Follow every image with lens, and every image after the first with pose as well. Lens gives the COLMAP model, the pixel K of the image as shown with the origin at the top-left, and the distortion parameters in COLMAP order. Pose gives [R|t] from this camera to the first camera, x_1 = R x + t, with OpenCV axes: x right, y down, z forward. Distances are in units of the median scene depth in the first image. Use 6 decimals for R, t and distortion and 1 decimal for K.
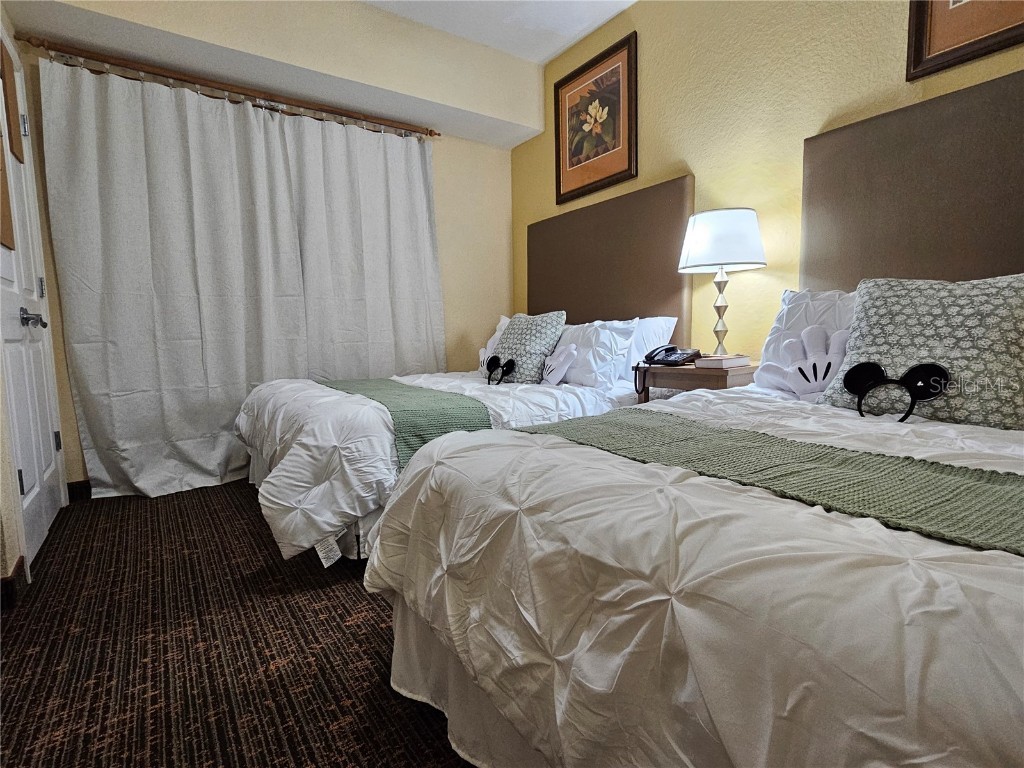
lens RADIAL K [[514.5, 0, 506.7], [0, 514.5, 382.6], [0, 0, 1]] dist [-0.002387, 0.001325]
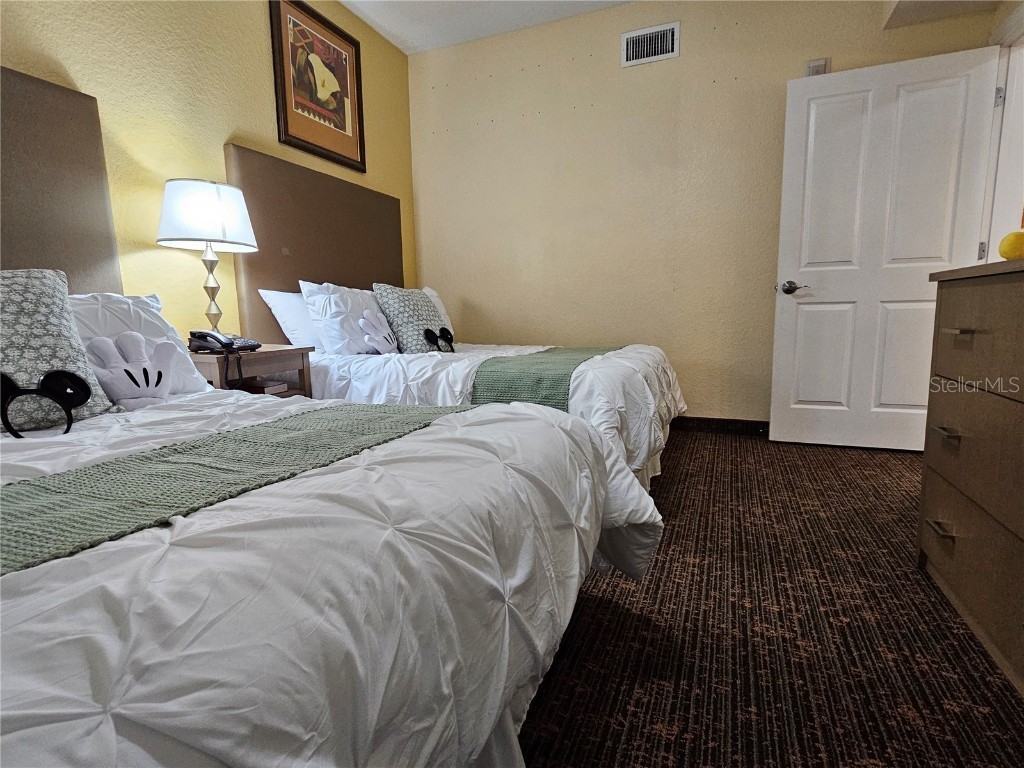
lens RADIAL K [[514.5, 0, 506.7], [0, 514.5, 382.6], [0, 0, 1]] dist [-0.002387, 0.001325]
pose [[-0.531935, -0.087931, 0.842207, -0.829626], [0.104119, 0.980255, 0.168105, -0.100369], [-0.840360, 0.177111, -0.512277, 1.318205]]
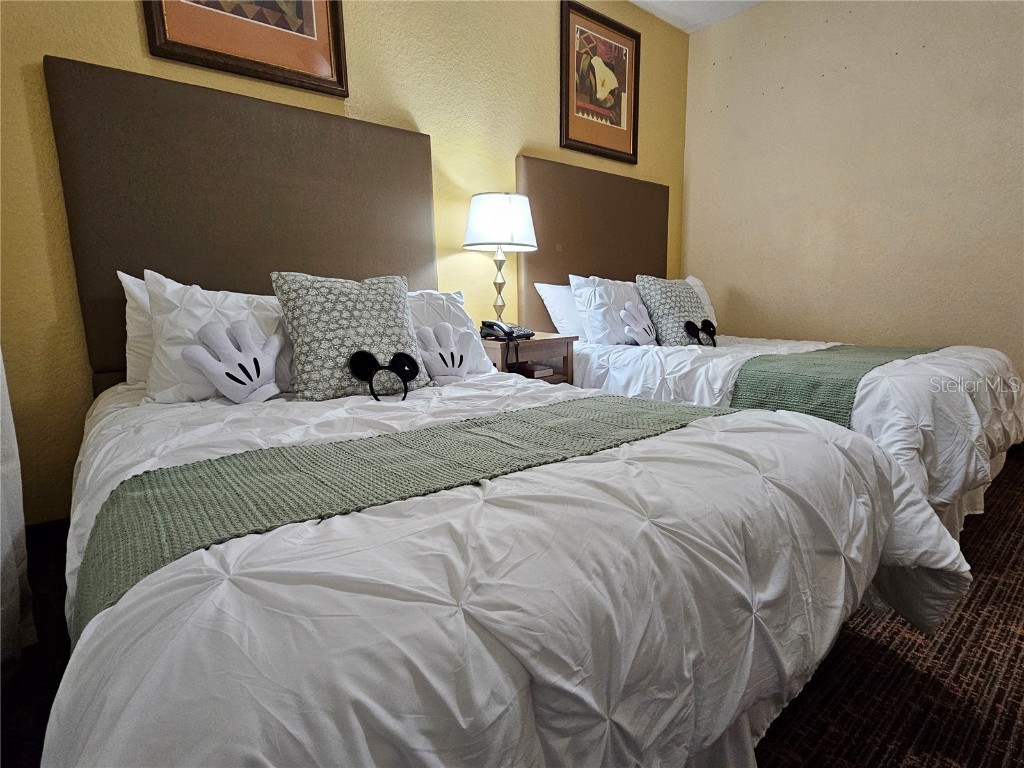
lens RADIAL K [[513.6, 0, 506.9], [0, 513.6, 386.1], [0, 0, 1]] dist [-0.006622, 0.002090]
pose [[-0.074411, -0.143648, 0.986827, -0.861041], [0.108021, 0.982587, 0.151176, -0.120722], [-0.991360, 0.117847, -0.057599, 1.336031]]
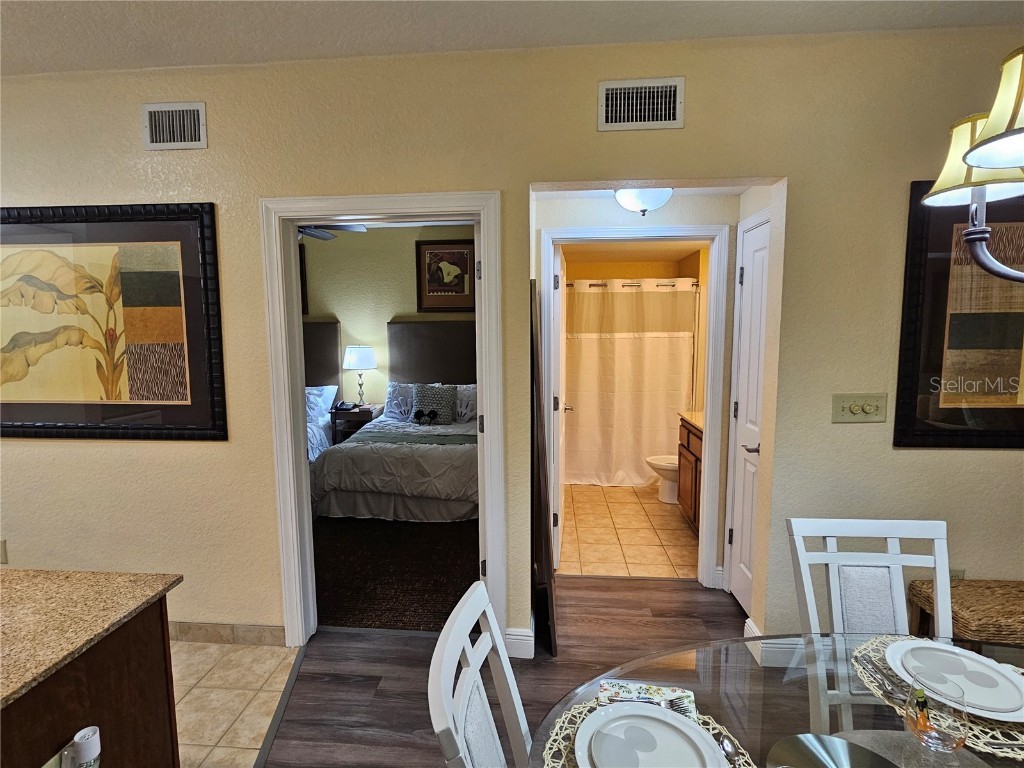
lens RADIAL K [[508.2, 0, 510.5], [0, 508.2, 382.4], [0, 0, 1]] dist [-0.001895, -0.000190]
pose [[0.624124, -0.061647, 0.778889, -1.258478], [0.061437, 0.997668, 0.029733, -0.223470], [-0.778906, 0.029295, 0.626456, -1.317119]]
